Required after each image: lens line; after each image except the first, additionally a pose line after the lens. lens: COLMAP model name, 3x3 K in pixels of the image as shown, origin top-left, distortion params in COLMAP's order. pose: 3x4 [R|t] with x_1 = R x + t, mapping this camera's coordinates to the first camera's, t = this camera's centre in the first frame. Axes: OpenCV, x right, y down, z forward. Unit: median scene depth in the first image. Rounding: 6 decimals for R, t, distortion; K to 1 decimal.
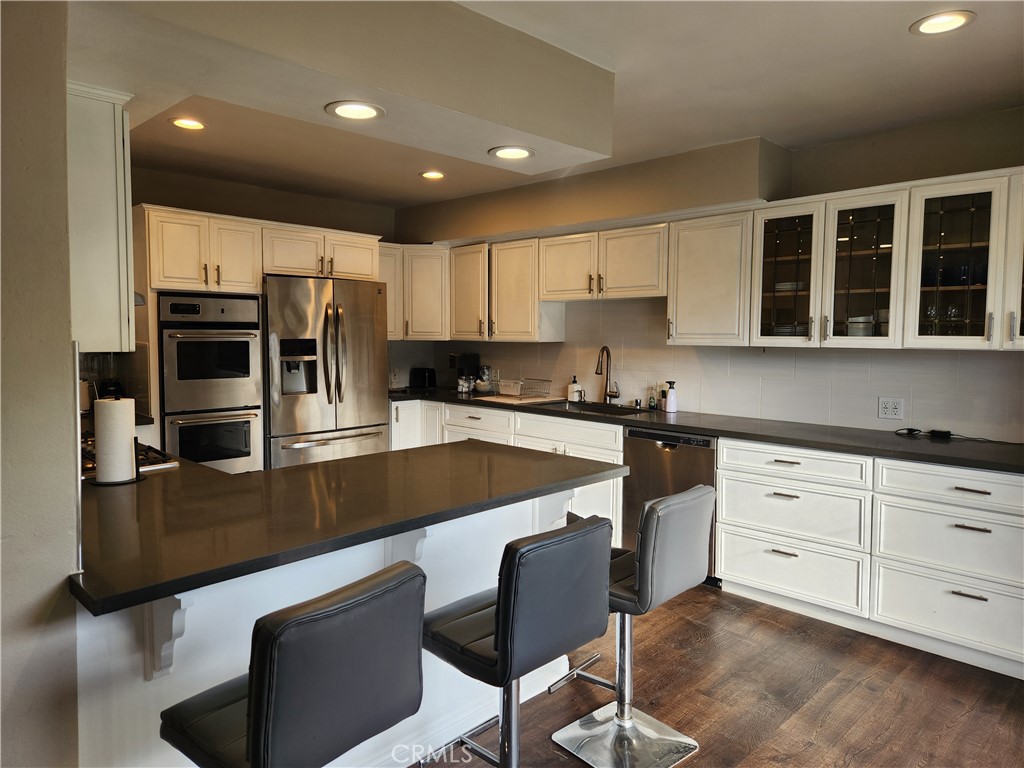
lens RADIAL K [[652.8, 0, 531.7], [0, 652.8, 383.1], [0, 0, 1]] dist [-0.000589, 0.000358]
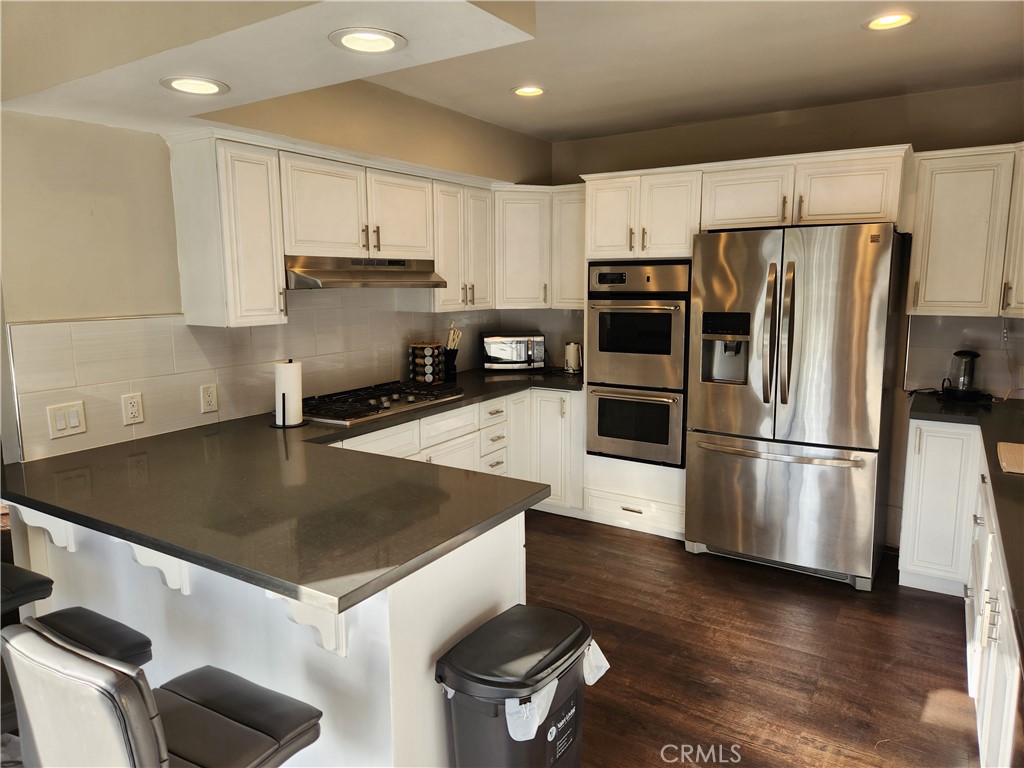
lens RADIAL K [[691.0, 0, 516.8], [0, 691.0, 378.3], [0, 0, 1]] dist [0.076615, -0.057560]
pose [[0.181086, 0.121207, -0.975970, 0.446322], [-0.074215, 0.991231, 0.109332, -0.067445], [0.980663, 0.052634, 0.188493, 0.664066]]
